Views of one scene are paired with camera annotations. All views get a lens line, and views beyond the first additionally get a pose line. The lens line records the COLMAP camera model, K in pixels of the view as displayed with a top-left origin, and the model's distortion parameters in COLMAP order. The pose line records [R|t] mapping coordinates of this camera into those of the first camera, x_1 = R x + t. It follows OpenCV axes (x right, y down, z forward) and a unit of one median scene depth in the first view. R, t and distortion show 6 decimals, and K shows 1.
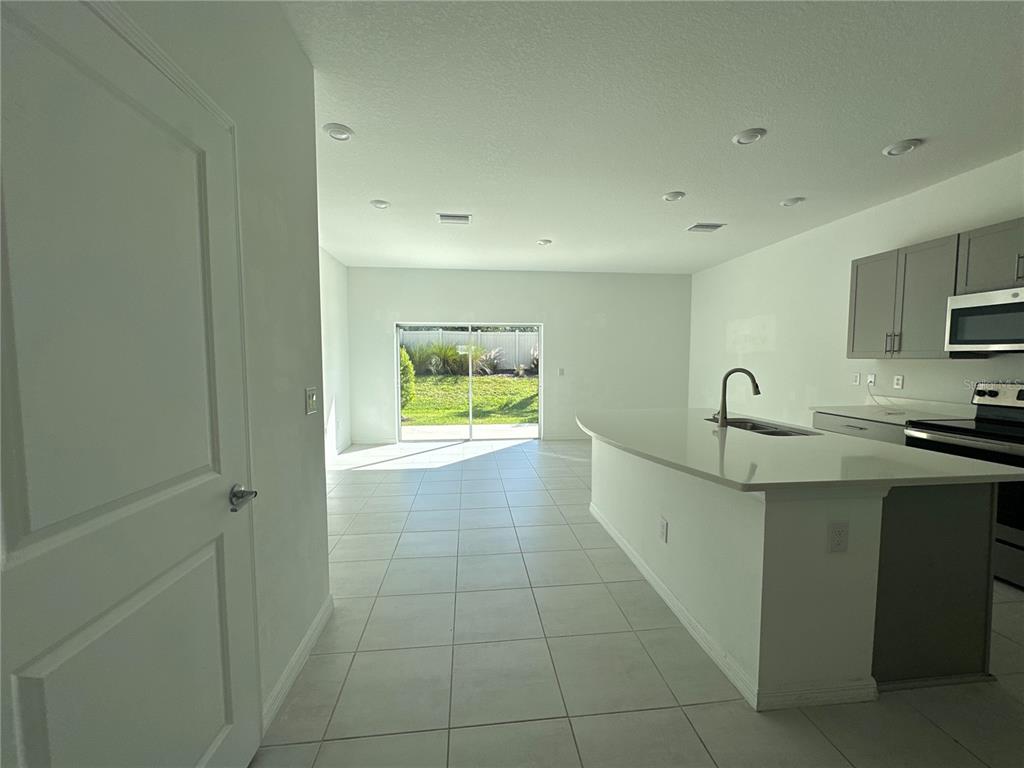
lens RADIAL K [[409.8, 0, 511.3], [0, 409.8, 384.4], [0, 0, 1]] dist [0.001585, -0.001402]
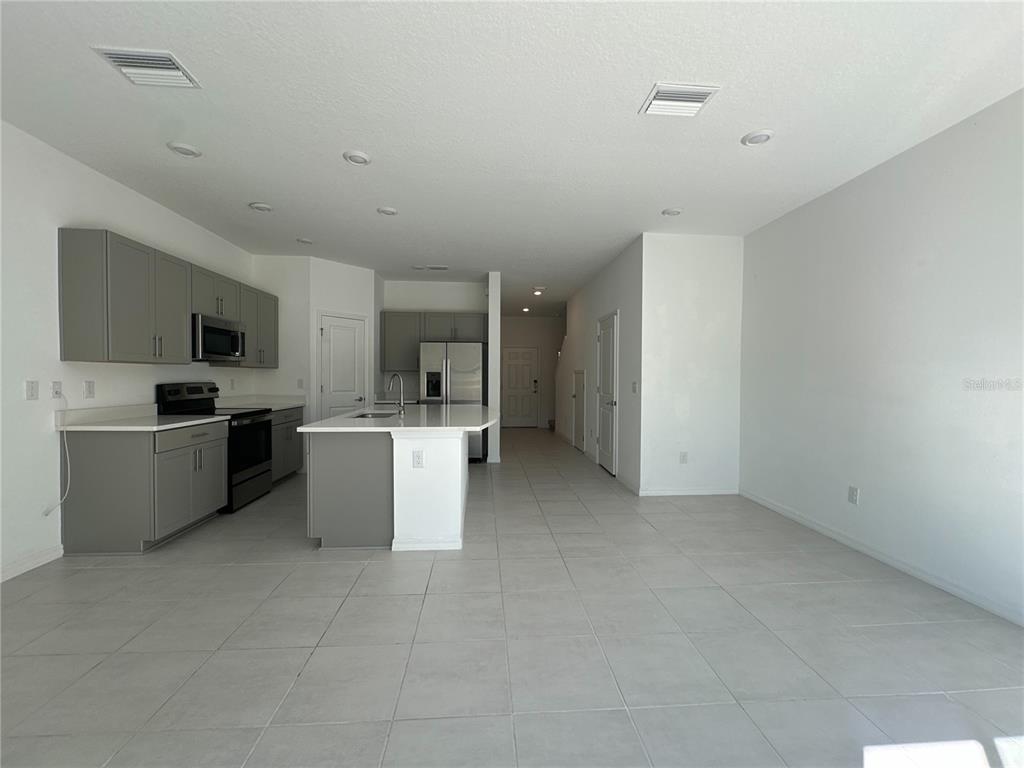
lens RADIAL K [[421.0, 0, 514.9], [0, 421.0, 384.2], [0, 0, 1]] dist [-0.000244, -0.000028]
pose [[-0.999331, -0.011039, 0.034879, 0.055555], [-0.008264, 0.996862, 0.078729, -0.087095], [-0.035639, 0.078388, -0.996286, 1.744359]]
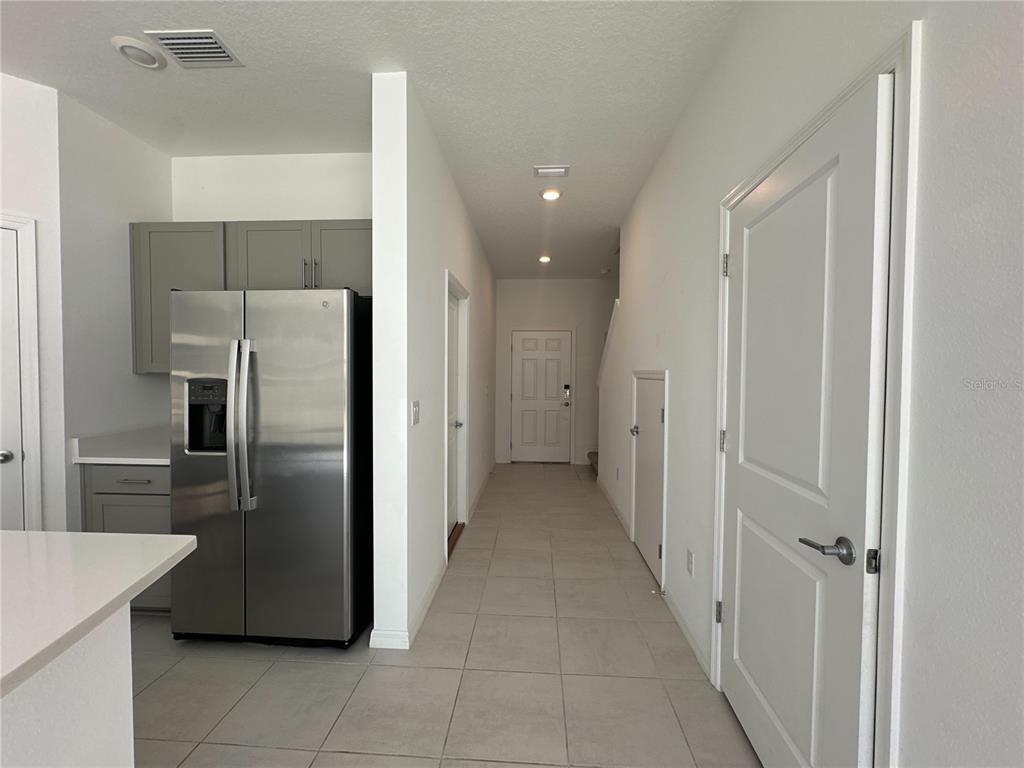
lens RADIAL K [[409.8, 0, 523.1], [0, 409.8, 385.9], [0, 0, 1]] dist [0.001585, -0.001402]
pose [[-0.988428, -0.016597, 0.150781, -0.053281], [-0.002286, 0.995513, 0.094595, -0.046316], [-0.151674, 0.093156, -0.984031, 0.620583]]
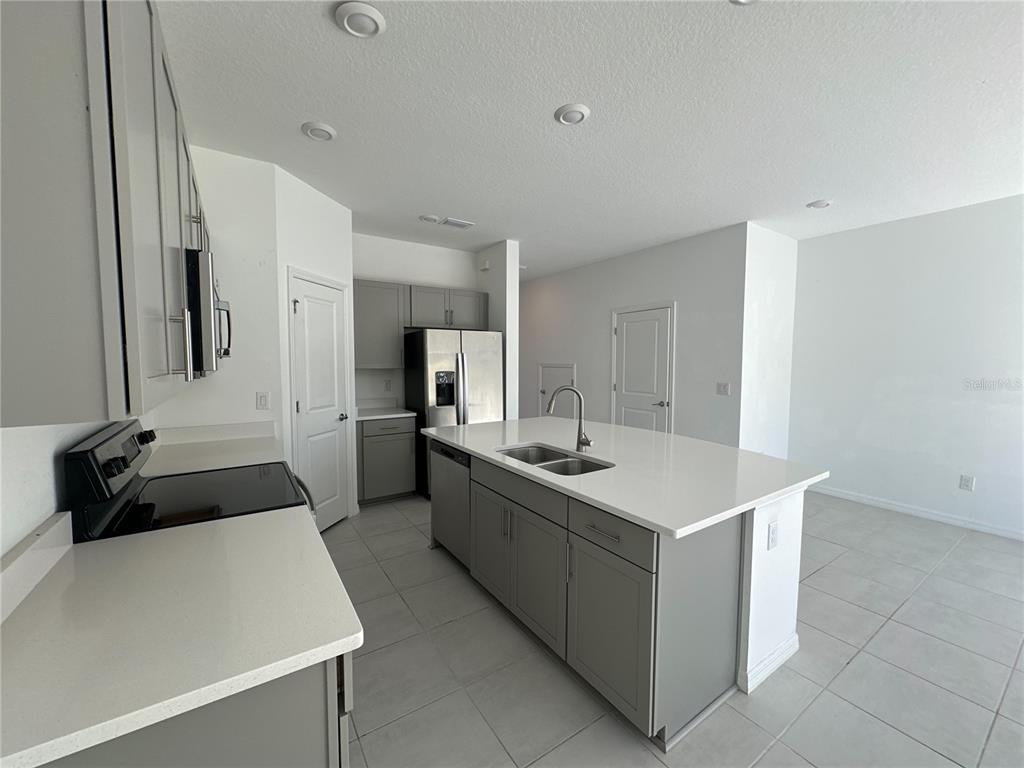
lens RADIAL K [[409.8, 0, 510.4], [0, 409.8, 384.5], [0, 0, 1]] dist [0.001585, -0.001402]
pose [[-0.883031, 0.021580, -0.468818, 0.779776], [-0.036743, 0.992697, 0.114901, -0.103384], [0.467874, 0.118687, -0.875790, 1.216721]]
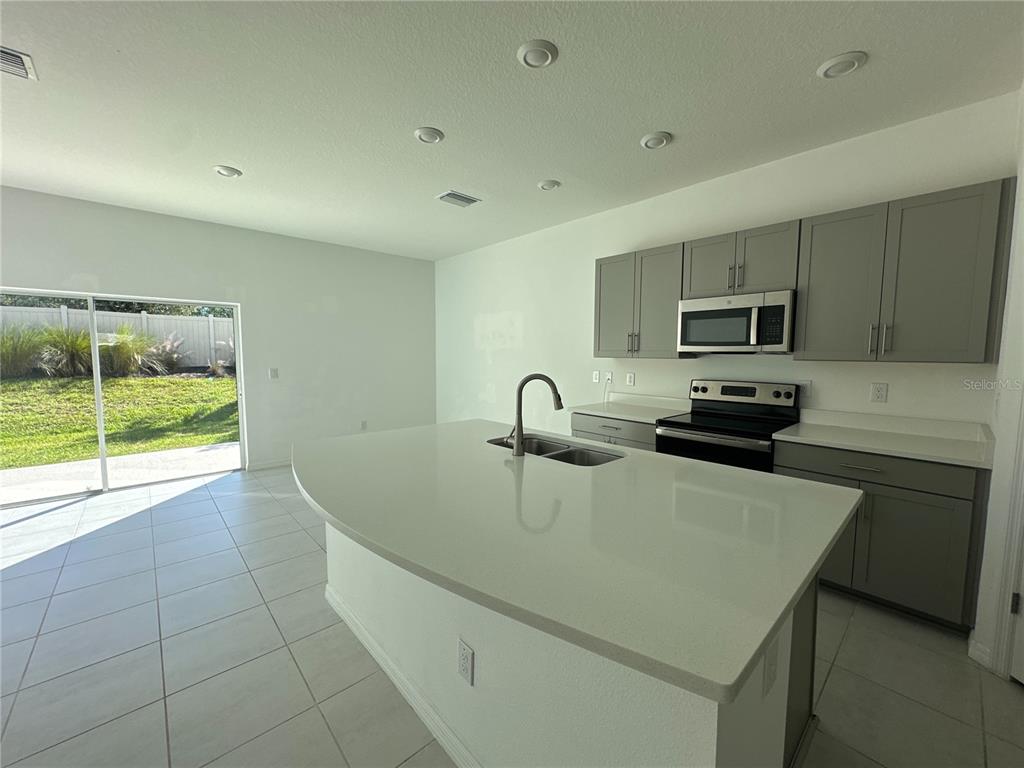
lens RADIAL K [[409.8, 0, 514.4], [0, 409.8, 387.4], [0, 0, 1]] dist [0.001585, -0.001402]
pose [[0.804888, -0.045173, 0.591705, 0.062781], [0.031585, 0.998946, 0.033300, -0.028870], [-0.592586, -0.008114, 0.805467, 0.304368]]
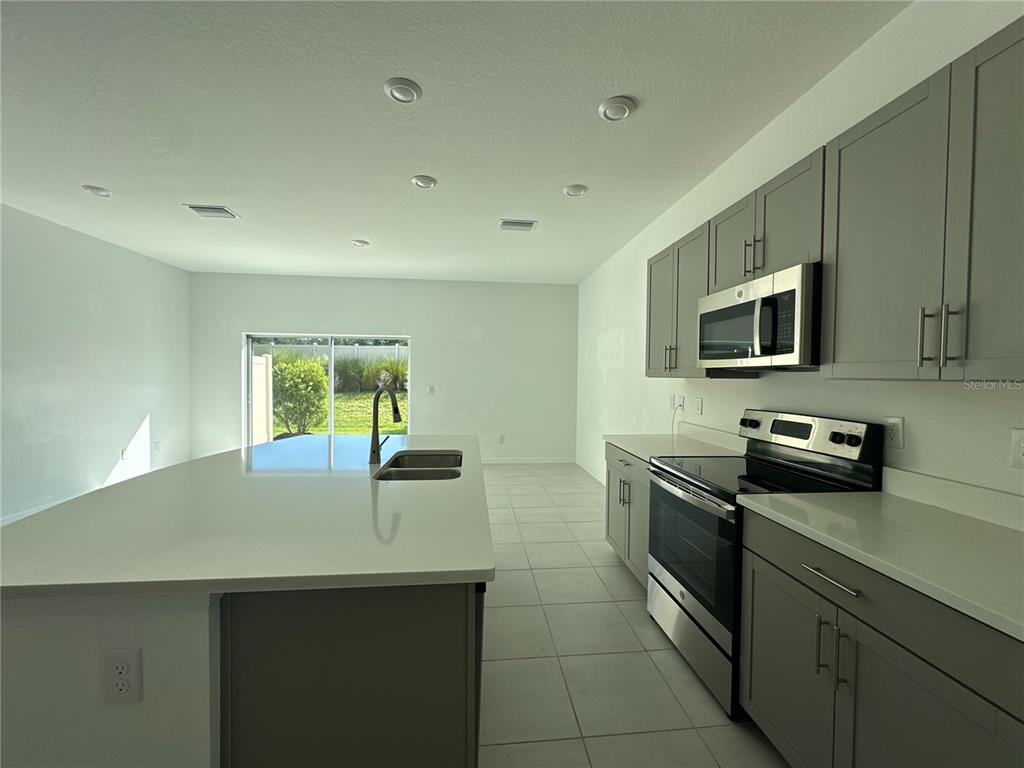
lens RADIAL K [[409.8, 0, 509.0], [0, 409.8, 385.8], [0, 0, 1]] dist [0.001585, -0.001402]
pose [[0.999869, 0.011516, -0.011378, 0.552945], [-0.011942, 0.999203, -0.038097, -0.010750], [0.010930, 0.038228, 0.999209, 0.168047]]
